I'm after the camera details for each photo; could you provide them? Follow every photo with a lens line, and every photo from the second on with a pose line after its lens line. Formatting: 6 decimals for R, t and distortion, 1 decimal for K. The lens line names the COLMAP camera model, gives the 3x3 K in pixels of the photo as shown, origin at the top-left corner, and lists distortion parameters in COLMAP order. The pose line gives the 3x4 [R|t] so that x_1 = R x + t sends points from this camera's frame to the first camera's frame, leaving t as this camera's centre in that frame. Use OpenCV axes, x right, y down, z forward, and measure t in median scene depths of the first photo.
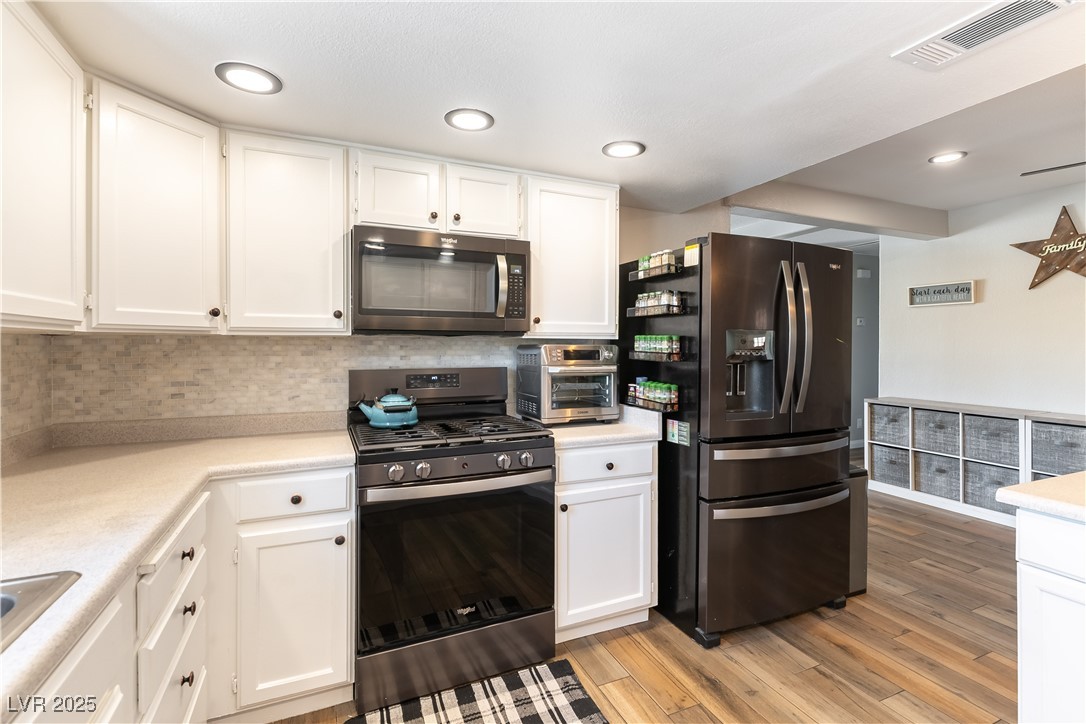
lens RADIAL K [[484.0, 0, 569.6], [0, 484.0, 345.8], [0, 0, 1]] dist [0.000468, -0.001442]
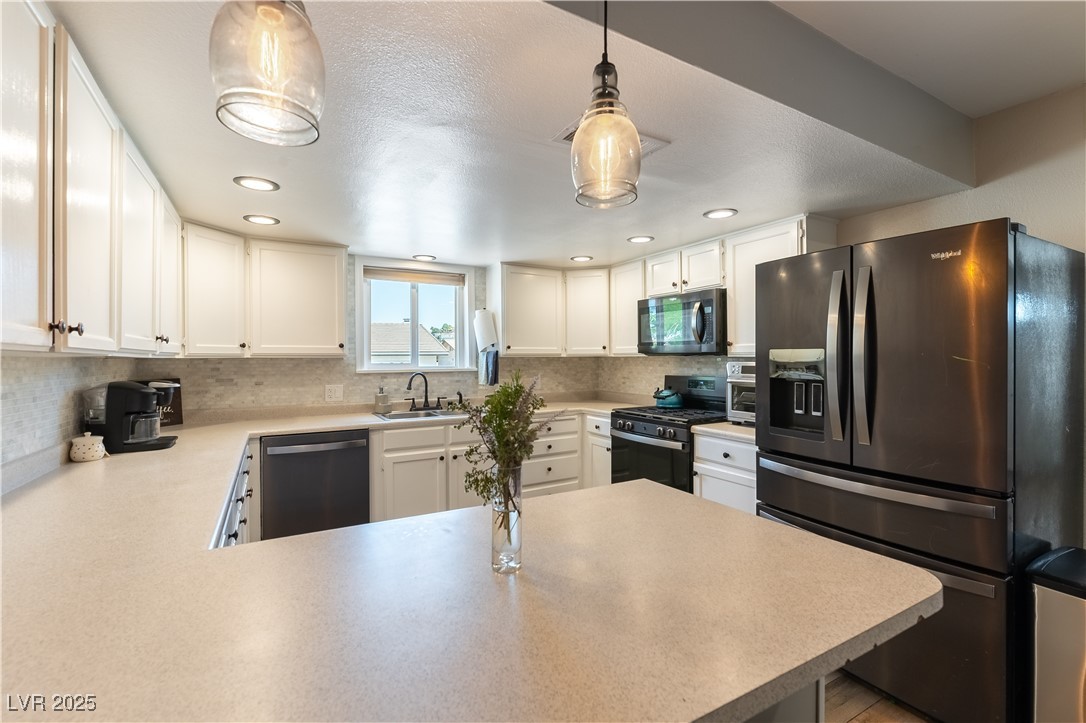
lens RADIAL K [[484.0, 0, 545.0], [0, 484.0, 356.3], [0, 0, 1]] dist [0.000468, -0.001442]
pose [[0.099591, -0.002564, -0.995025, 1.380691], [0.004302, 0.999988, -0.002147, -0.018997], [0.995019, -0.004066, 0.099601, 0.396810]]
